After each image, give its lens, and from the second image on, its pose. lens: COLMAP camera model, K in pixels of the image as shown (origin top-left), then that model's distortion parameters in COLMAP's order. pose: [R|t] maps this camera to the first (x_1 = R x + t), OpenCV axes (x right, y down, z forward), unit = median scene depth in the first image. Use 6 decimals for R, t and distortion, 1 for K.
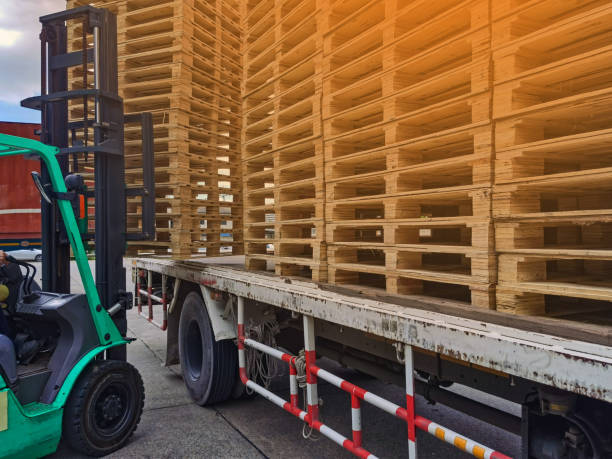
lens RADIAL K [[558.8, 0, 302.3], [0, 558.8, 226.7], [0, 0, 1]] dist [0.047307, -0.001186]
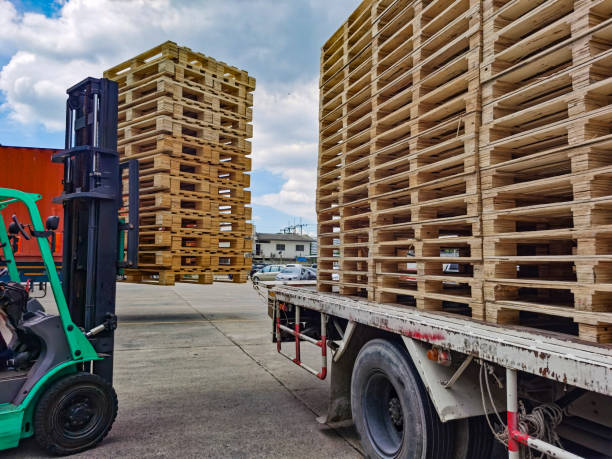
lens RADIAL K [[478.3, 0, 308.9], [0, 478.3, 227.1], [0, 0, 1]] dist [0.064399, -0.080412]
pose [[0.994455, 0.003985, -0.105087, -0.457958], [-0.009593, 0.998553, -0.052908, -0.015113], [0.104724, 0.053623, 0.993055, 0.633814]]
